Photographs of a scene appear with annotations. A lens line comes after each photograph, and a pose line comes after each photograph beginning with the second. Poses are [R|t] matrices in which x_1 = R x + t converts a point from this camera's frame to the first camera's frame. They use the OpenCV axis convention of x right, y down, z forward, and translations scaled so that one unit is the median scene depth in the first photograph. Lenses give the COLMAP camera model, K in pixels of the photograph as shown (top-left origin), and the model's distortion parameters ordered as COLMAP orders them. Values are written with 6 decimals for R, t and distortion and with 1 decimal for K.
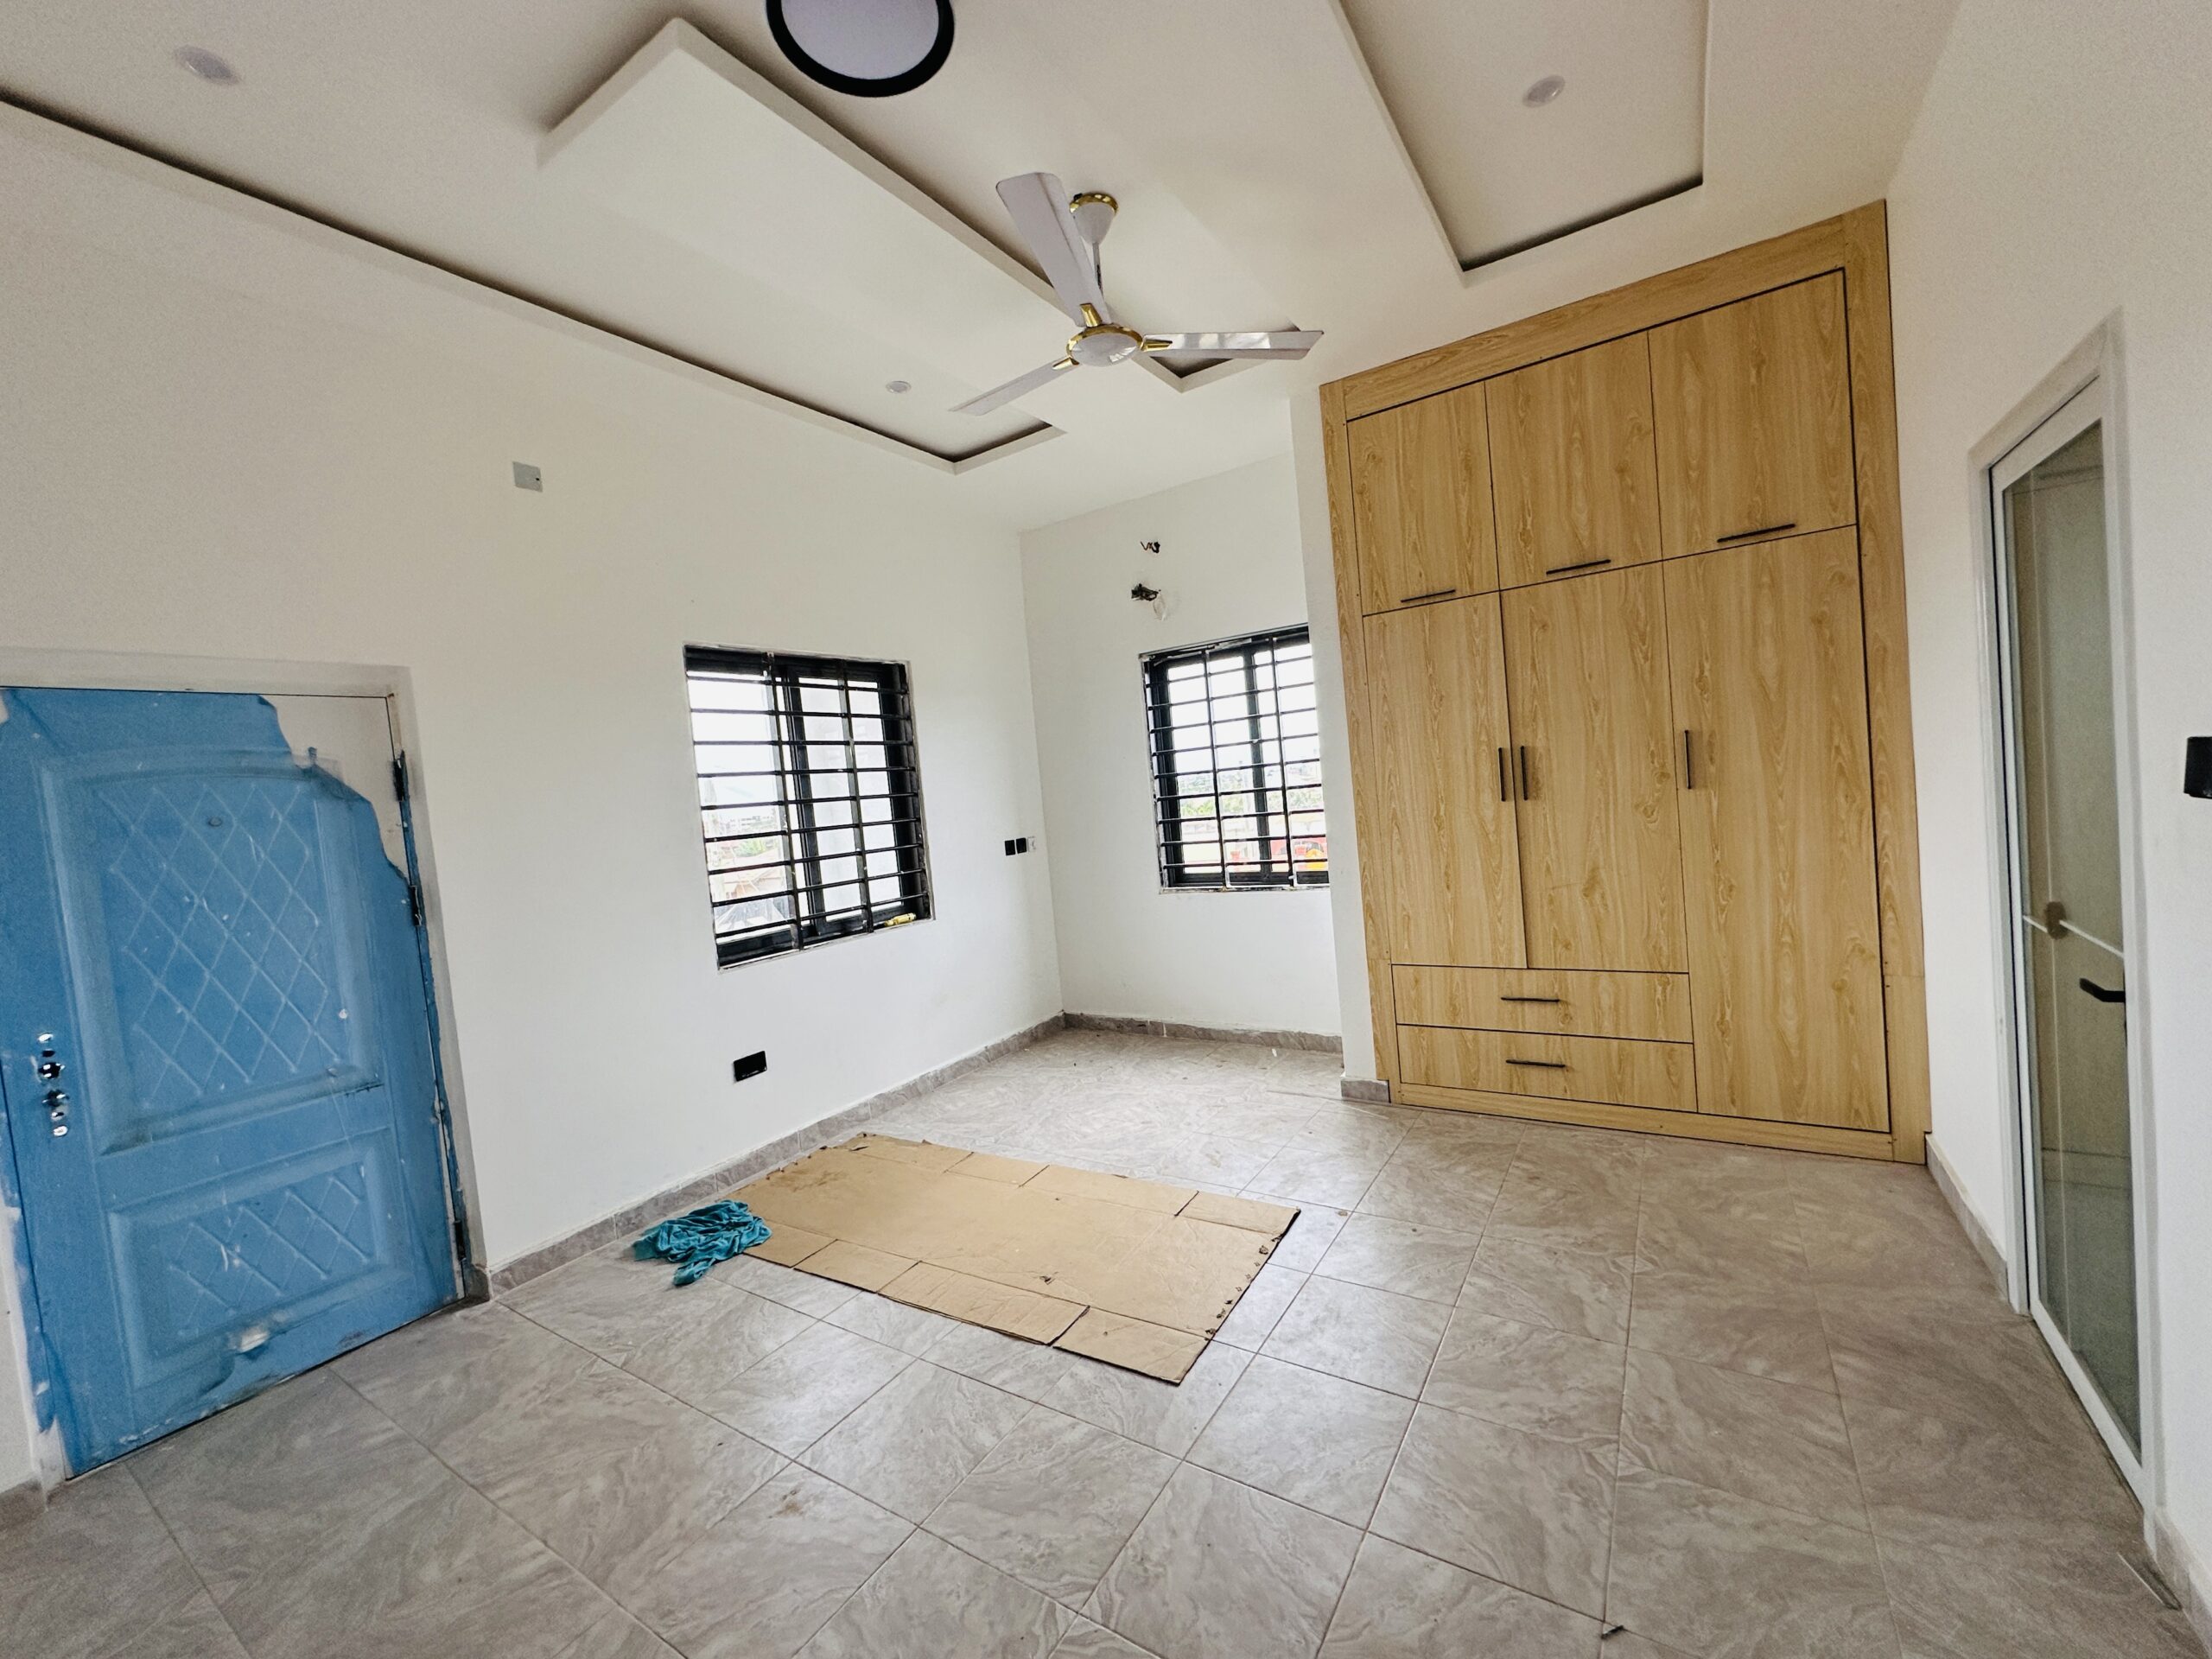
lens RADIAL K [[883.2, 0, 1109.7], [0, 883.2, 837.7], [0, 0, 1]] dist [-0.001326, 0.000469]
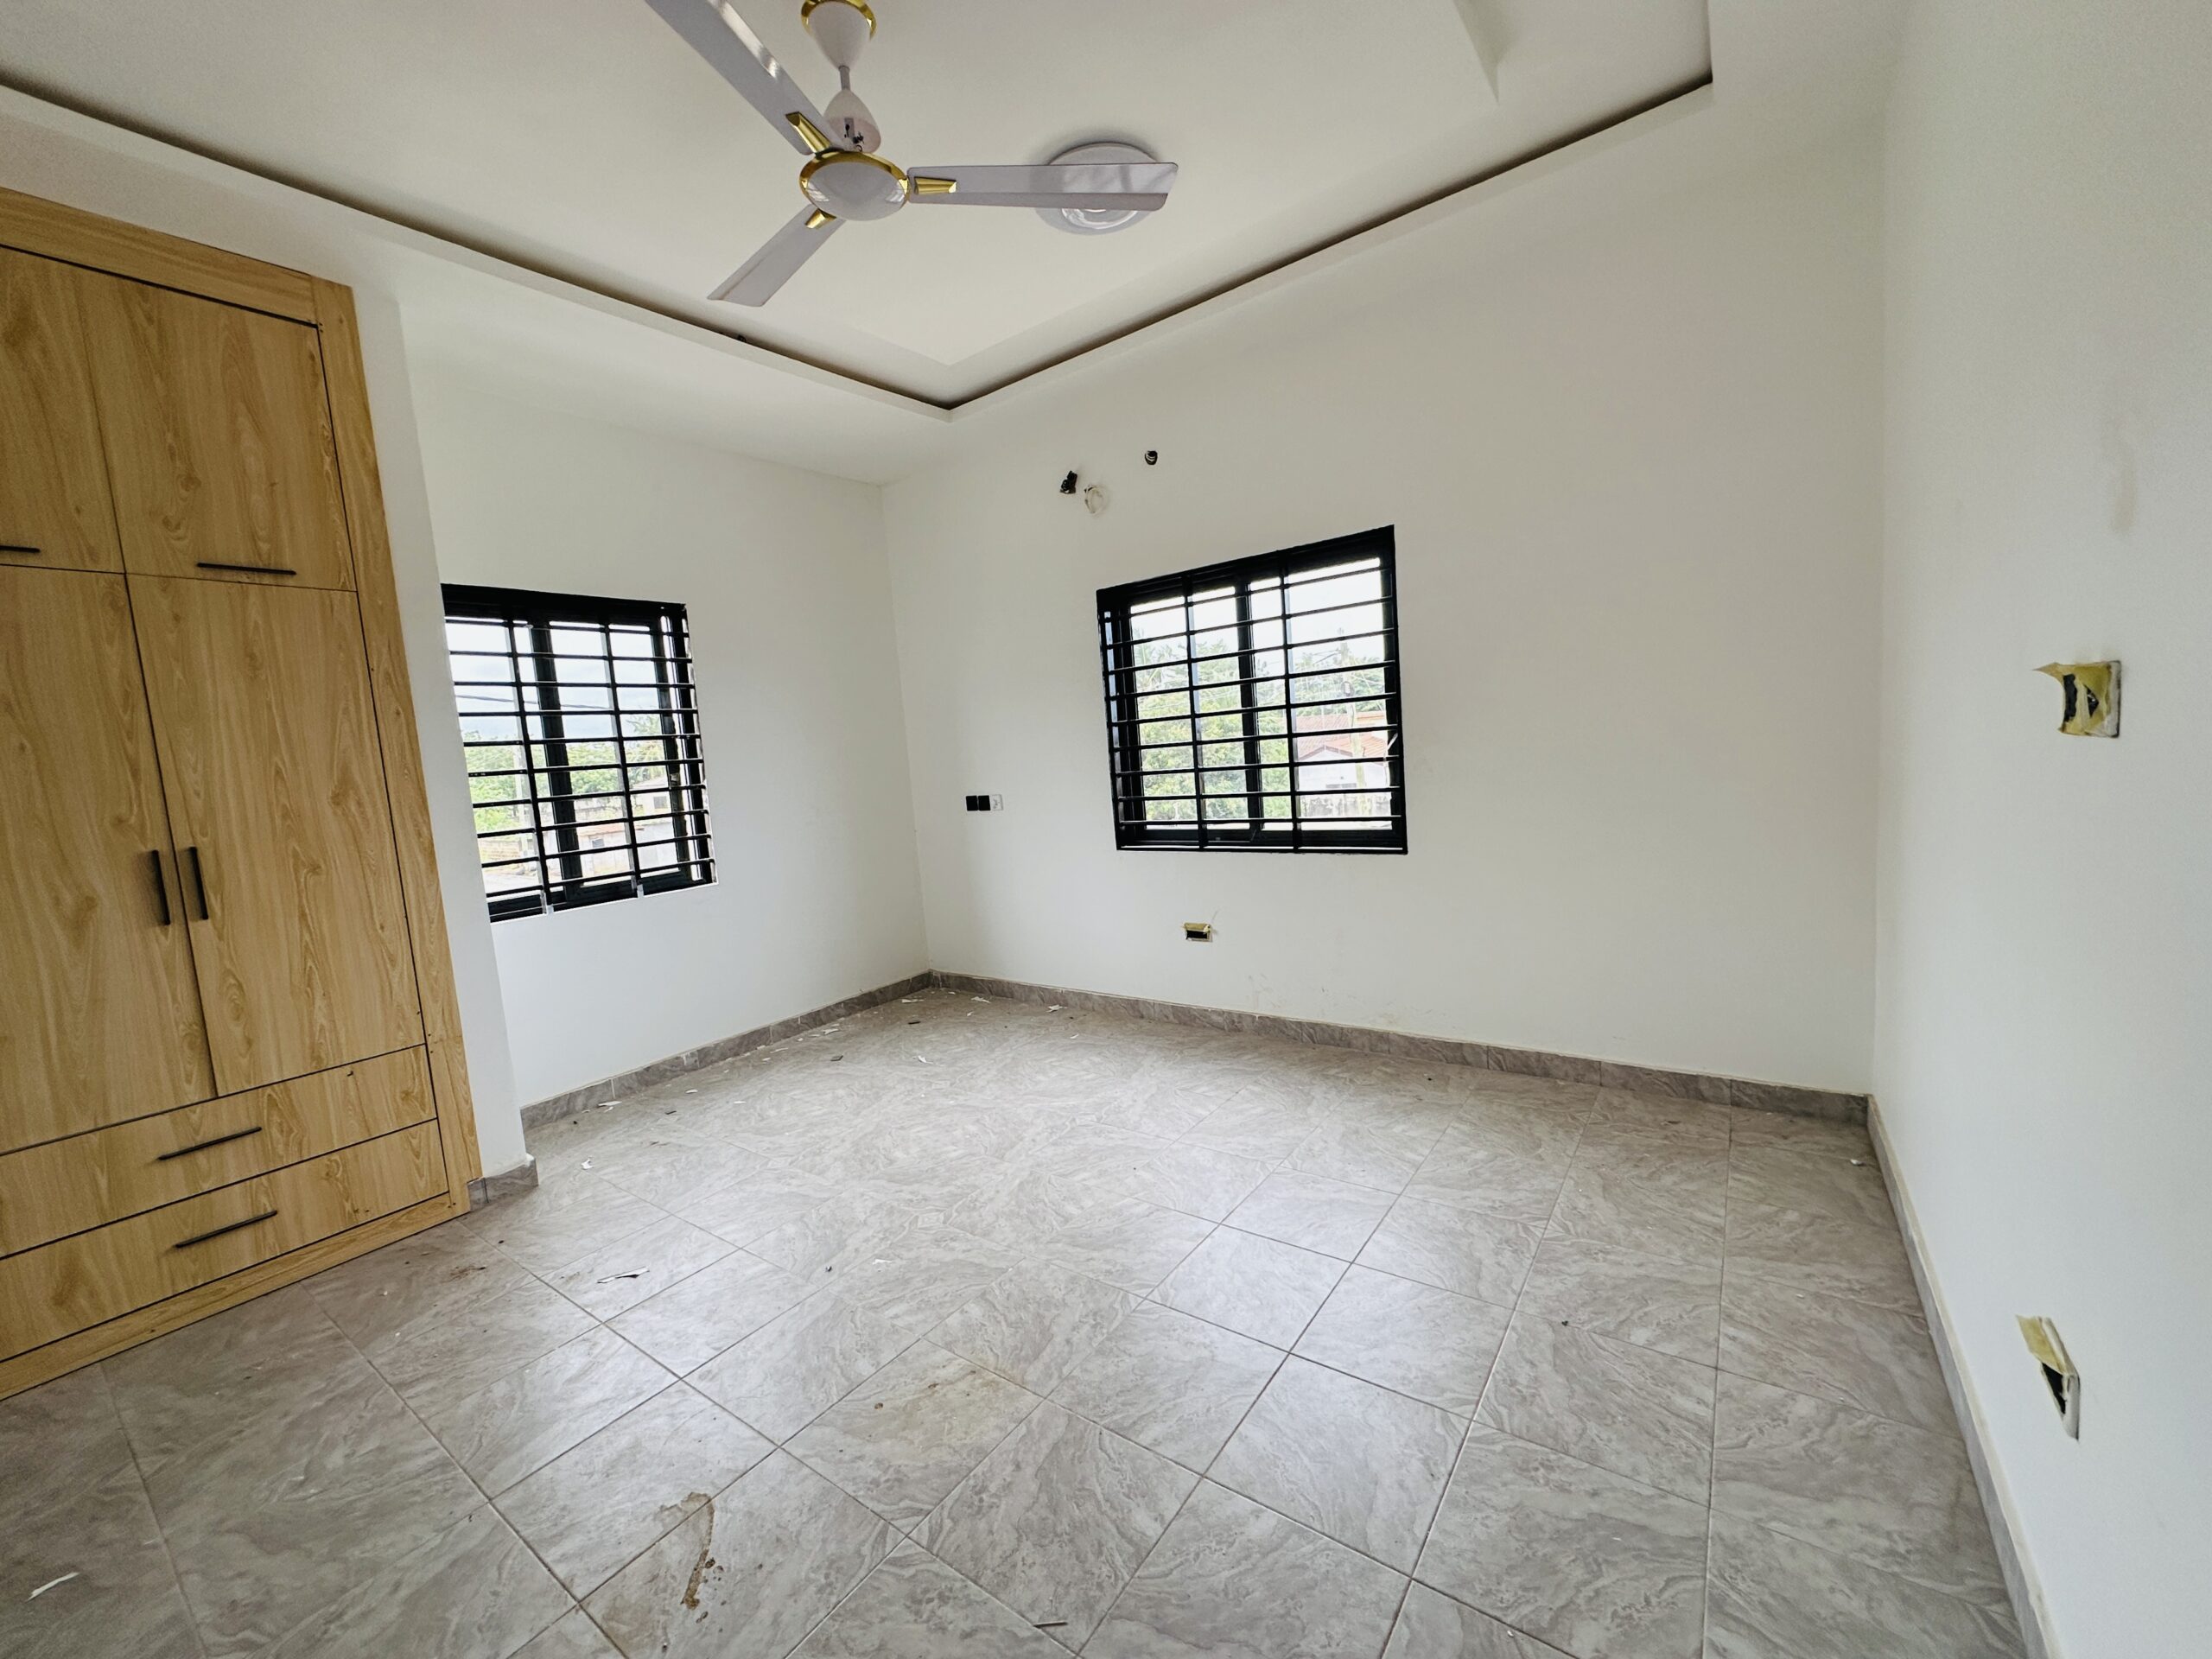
lens RADIAL K [[883.2, 0, 1103.9], [0, 883.2, 831.7], [0, 0, 1]] dist [-0.001326, 0.000469]
pose [[0.997996, 0.013757, -0.061761, 0.138921], [-0.011151, 0.999041, 0.042343, 0.007483], [0.062284, -0.041570, 0.997192, 0.013093]]
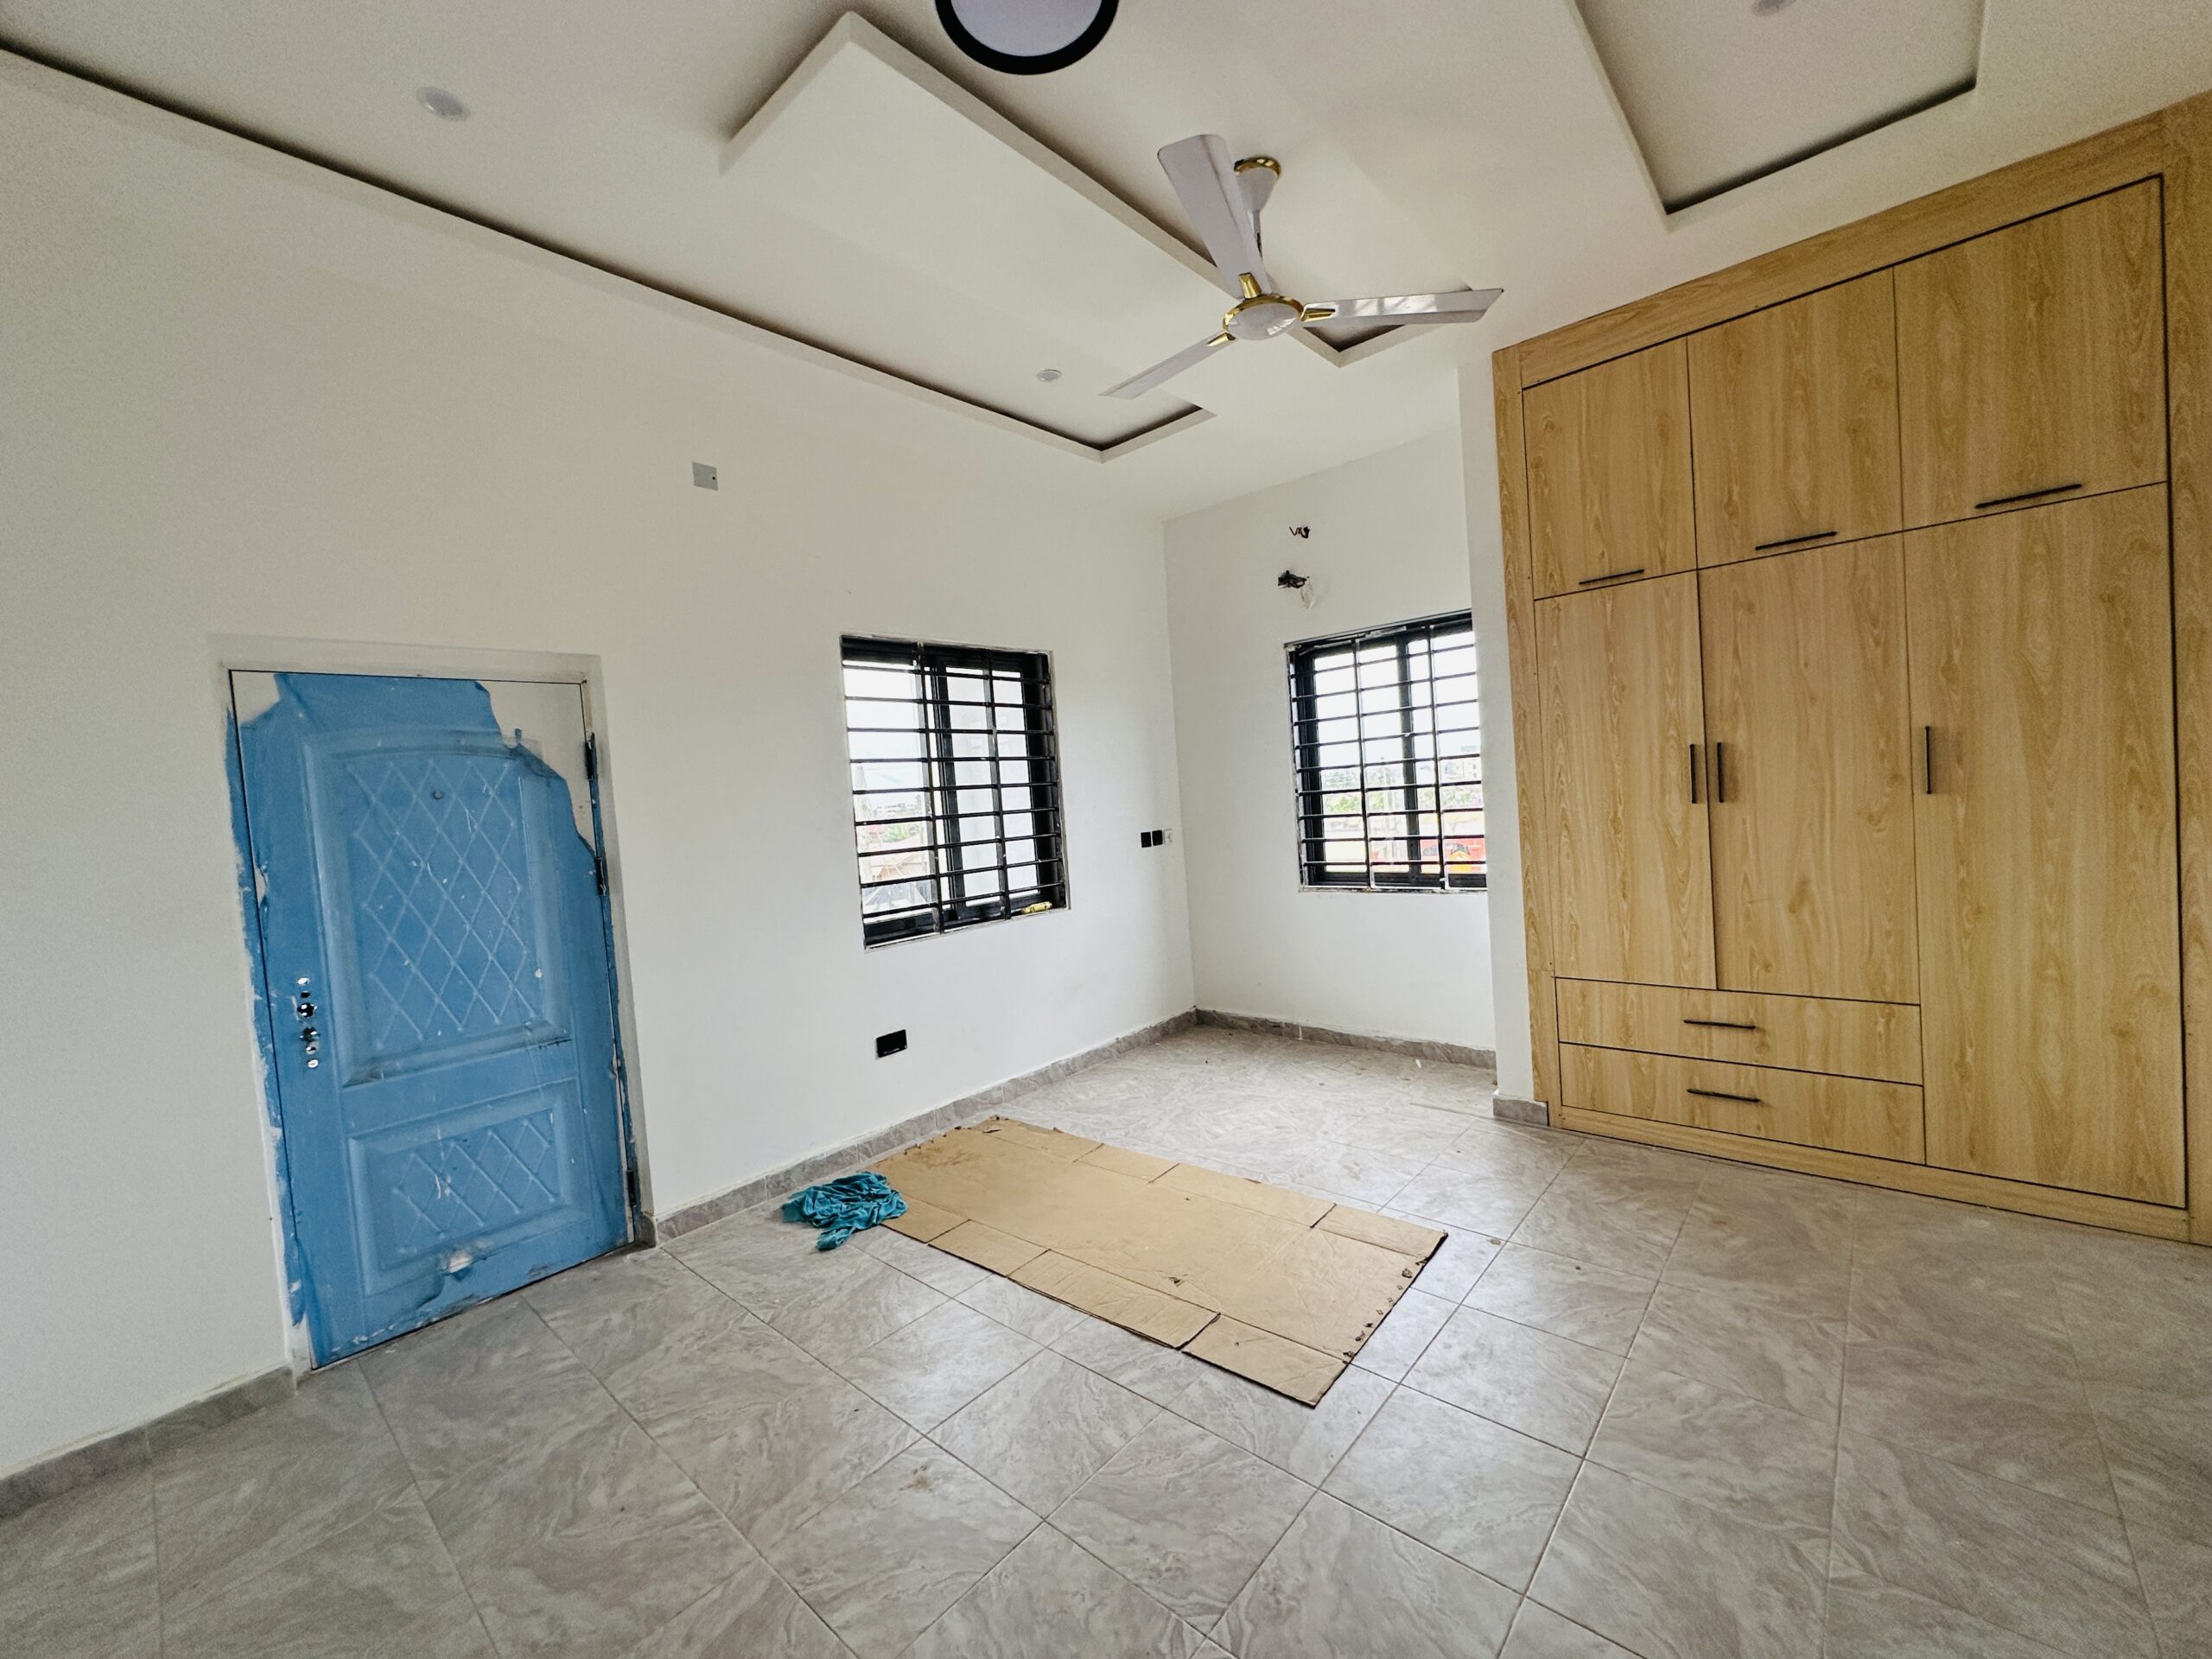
lens RADIAL K [[883.2, 0, 1110.9], [0, 883.2, 842.9], [0, 0, 1]] dist [-0.001326, 0.000469]
pose [[0.988821, 0.029810, -0.146094, -0.013363], [-0.027998, 0.999504, 0.014444, 0.003280], [0.146452, -0.010192, 0.989165, 0.025336]]
